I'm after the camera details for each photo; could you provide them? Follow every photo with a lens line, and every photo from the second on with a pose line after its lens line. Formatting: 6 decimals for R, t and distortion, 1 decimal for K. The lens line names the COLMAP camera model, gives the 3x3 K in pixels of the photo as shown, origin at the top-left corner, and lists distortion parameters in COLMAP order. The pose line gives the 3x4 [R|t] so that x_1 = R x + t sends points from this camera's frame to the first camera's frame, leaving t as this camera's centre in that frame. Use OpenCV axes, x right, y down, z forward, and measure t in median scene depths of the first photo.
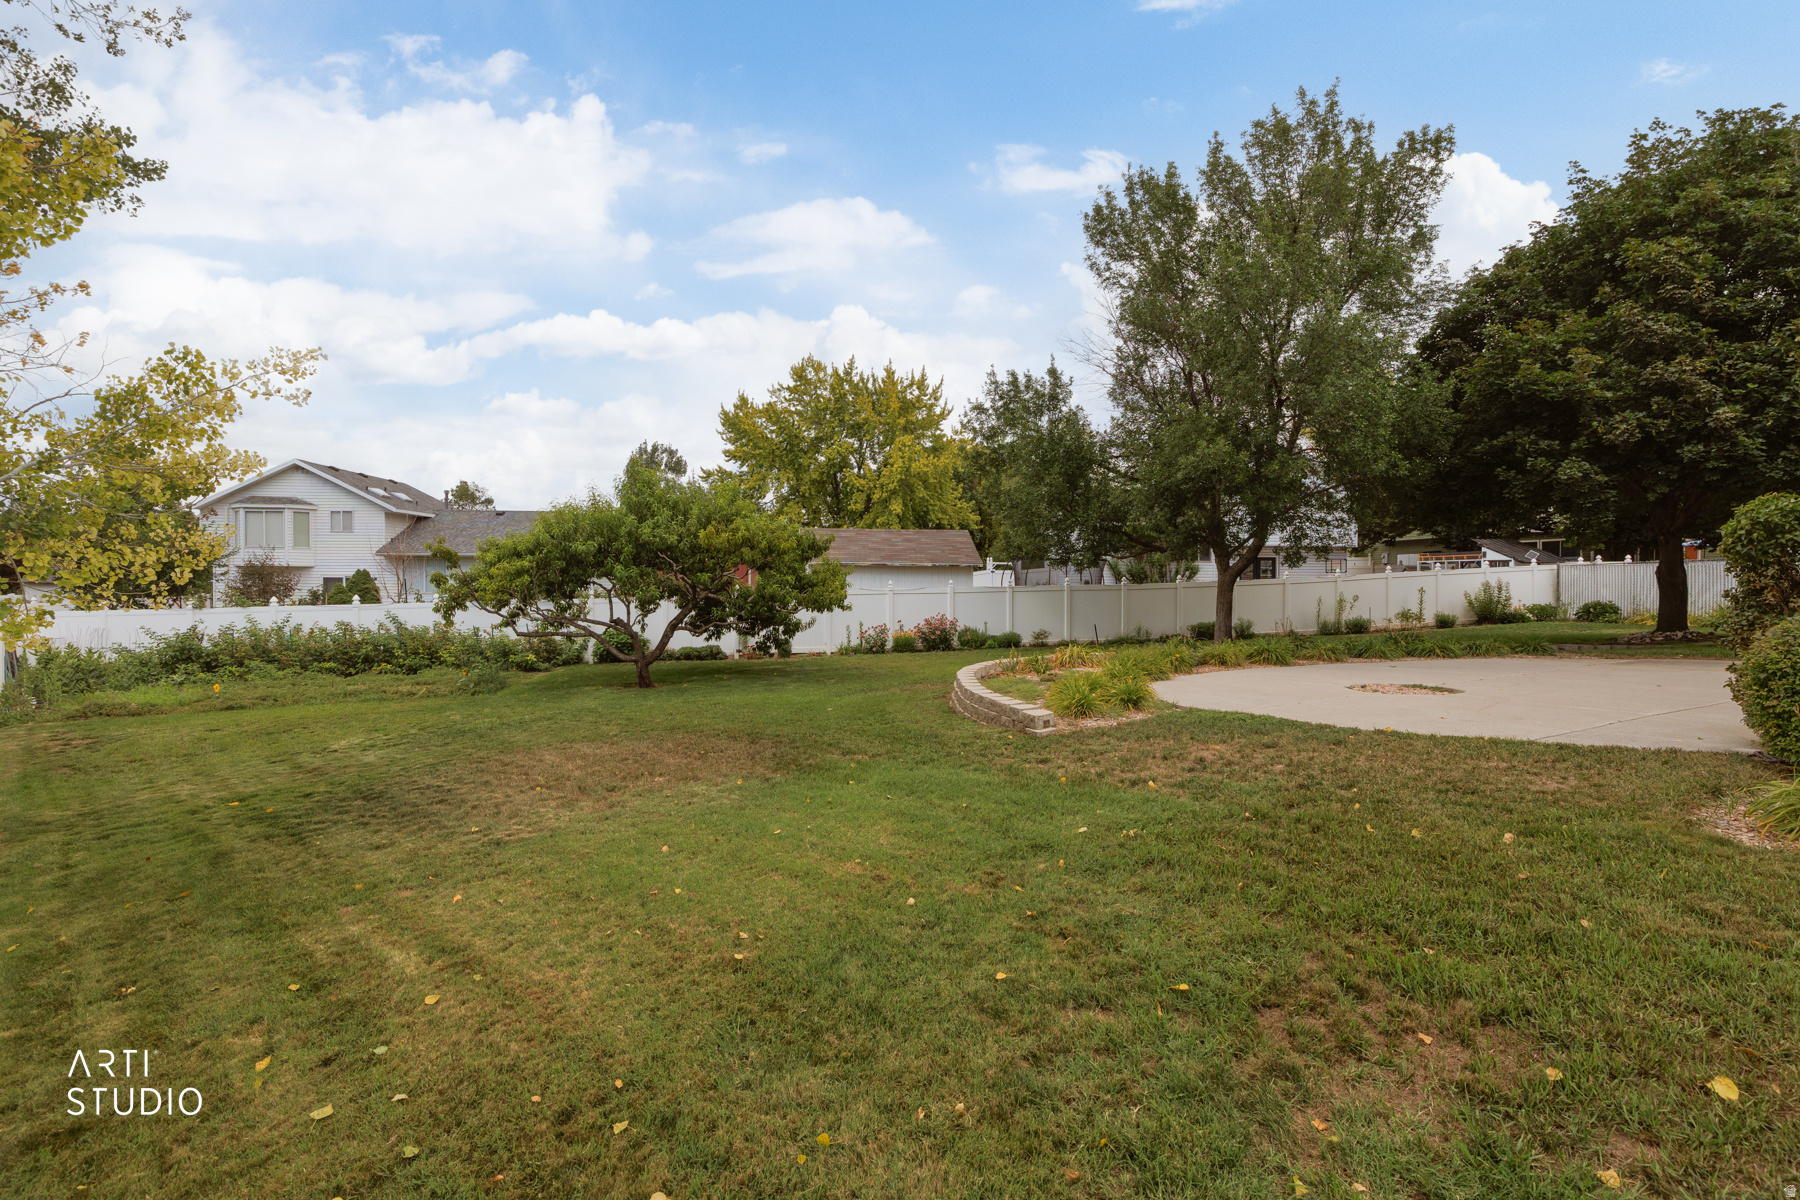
lens RADIAL K [[802.9, 0, 907.9], [0, 802.9, 597.9], [0, 0, 1]] dist [0.011713, -0.007208]
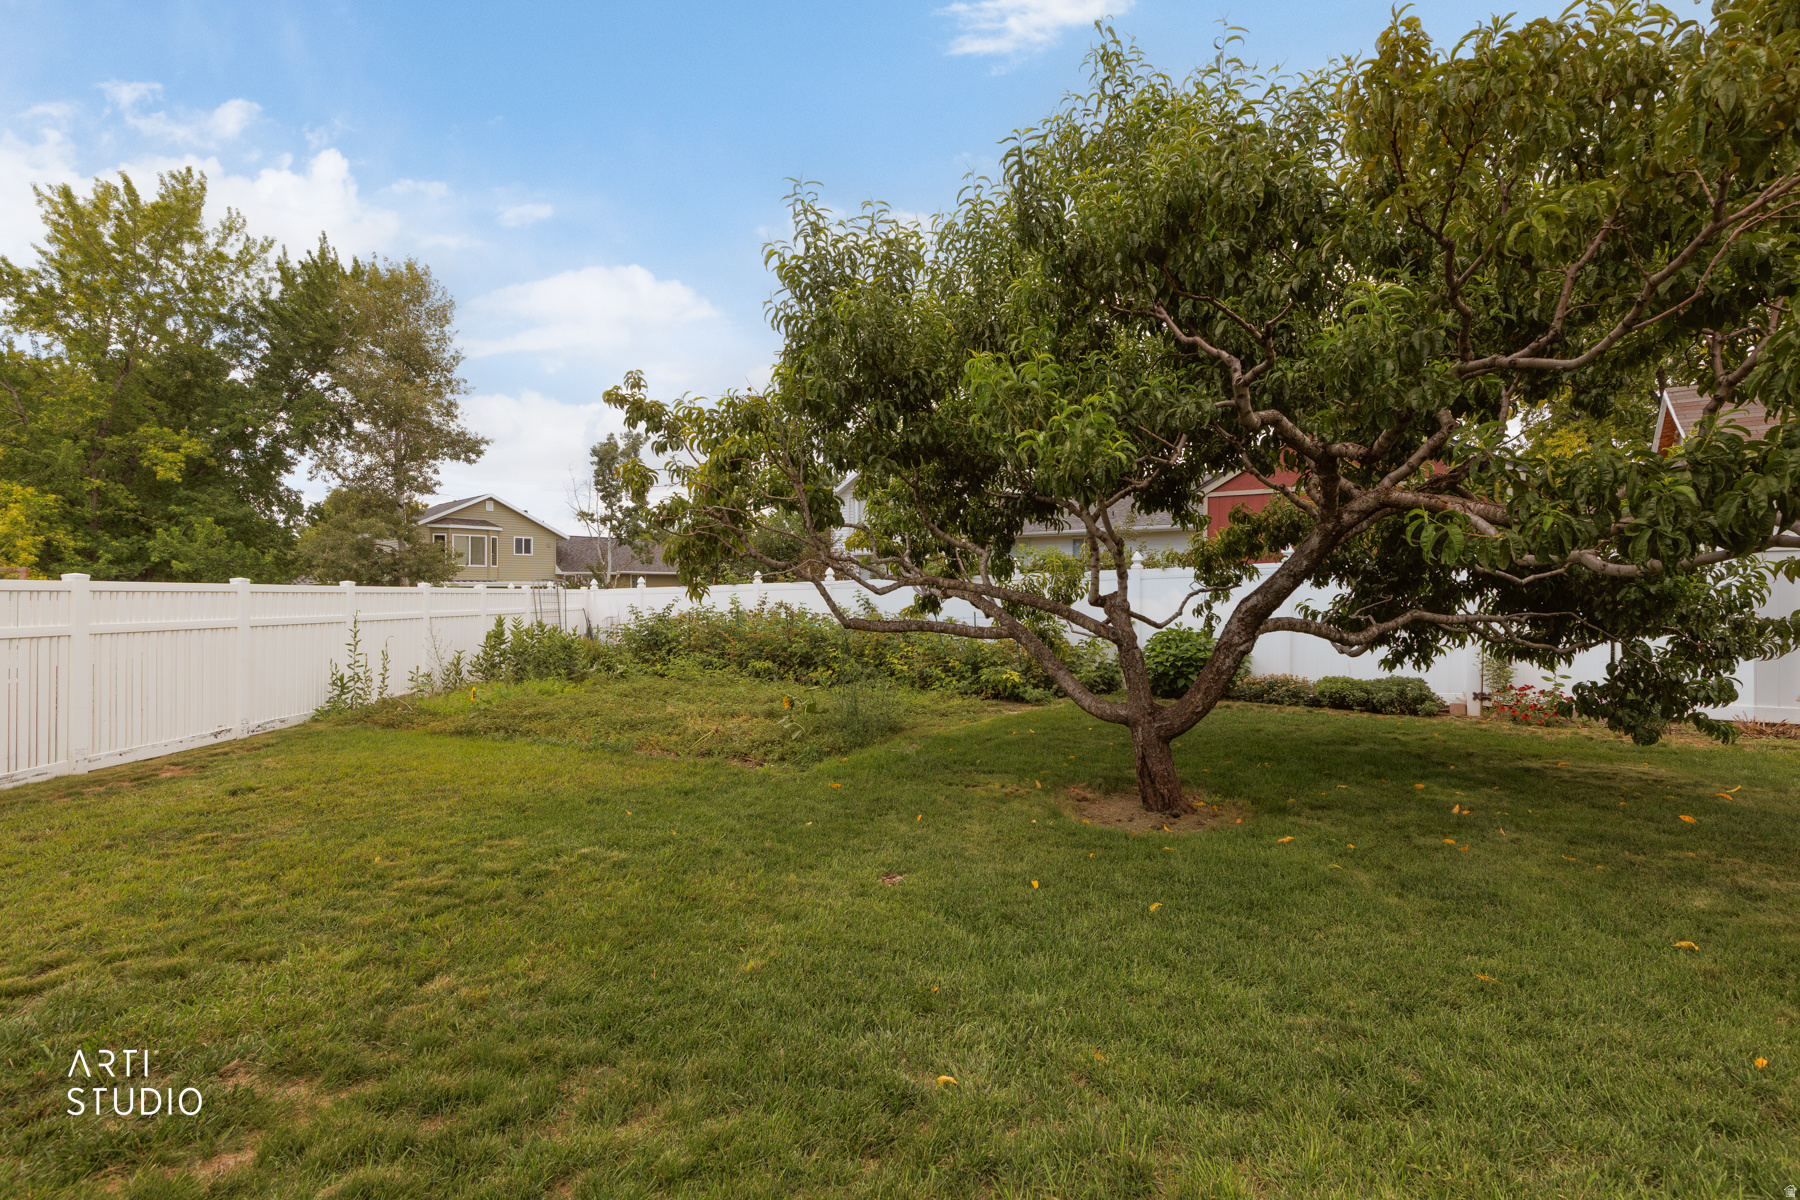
lens RADIAL K [[802.9, 0, 907.9], [0, 802.9, 597.9], [0, 0, 1]] dist [0.011713, -0.007208]
pose [[0.702376, 0.007537, -0.711766, -0.140006], [-0.016838, 0.999840, -0.006028, 0.027266], [0.711607, 0.016218, 0.702391, 0.574693]]
